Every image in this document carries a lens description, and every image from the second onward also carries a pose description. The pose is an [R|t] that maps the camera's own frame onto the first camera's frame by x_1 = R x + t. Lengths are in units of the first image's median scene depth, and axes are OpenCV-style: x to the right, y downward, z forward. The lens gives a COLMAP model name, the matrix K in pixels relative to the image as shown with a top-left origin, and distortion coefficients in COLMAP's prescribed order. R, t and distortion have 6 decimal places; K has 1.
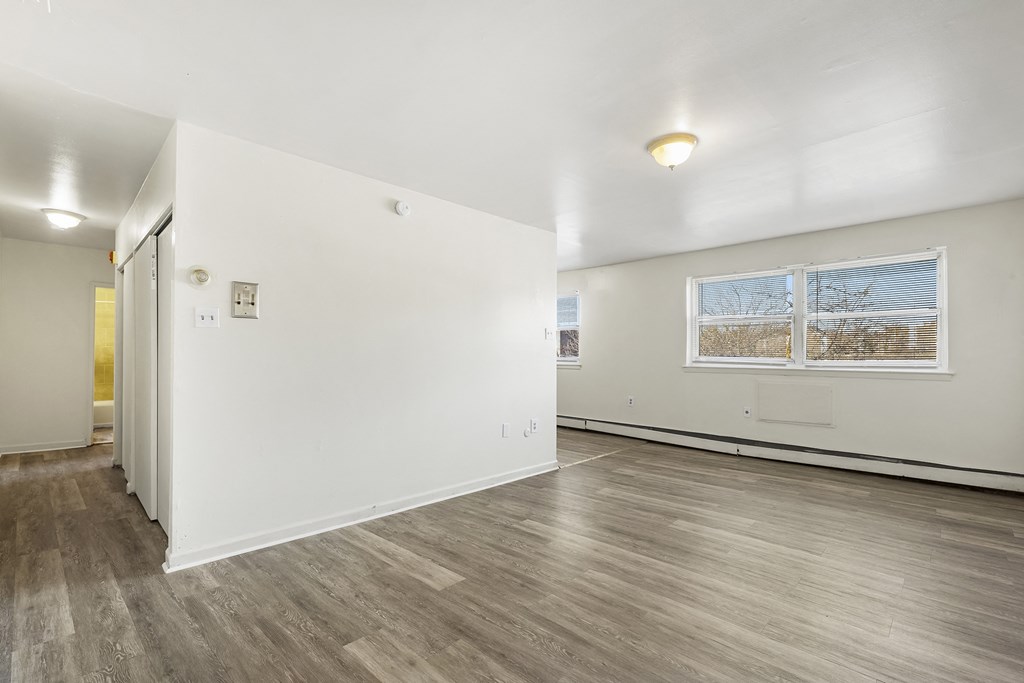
lens RADIAL K [[464.0, 0, 511.5], [0, 464.0, 346.4], [0, 0, 1]] dist [0.005944, -0.000822]
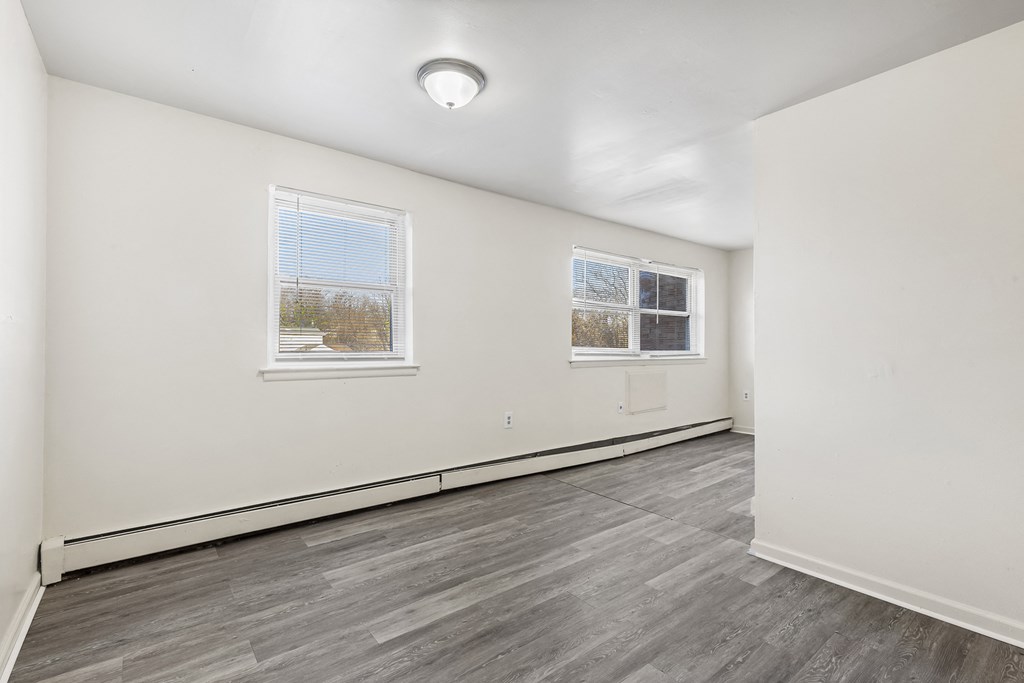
lens RADIAL K [[464.0, 0, 511.5], [0, 464.0, 346.4], [0, 0, 1]] dist [0.005944, -0.000822]
pose [[0.114039, 0.000751, 0.993476, -0.698937], [-0.016656, 0.999861, 0.001156, 0.035296], [-0.993337, -0.016679, 0.114036, 1.779999]]
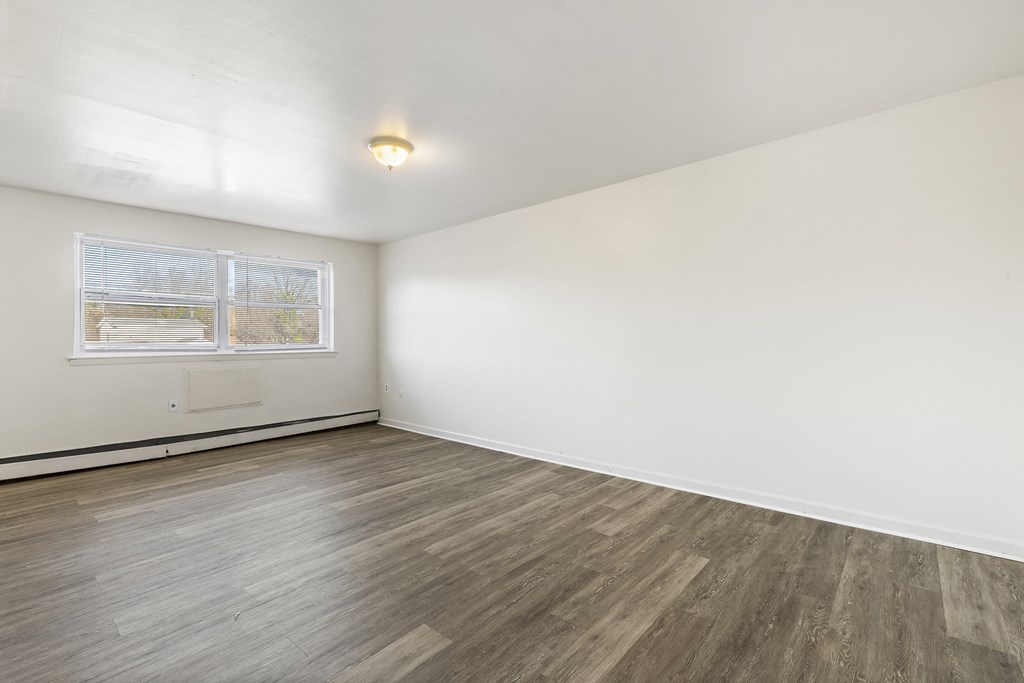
lens RADIAL K [[457.6, 0, 516.8], [0, 457.6, 341.8], [0, 0, 1]] dist [0.001107, 0.000825]
pose [[-0.055468, -0.008015, 0.998428, -0.626950], [-0.010231, 0.999920, 0.007459, 0.012155], [-0.998408, -0.009801, -0.055546, 0.640620]]
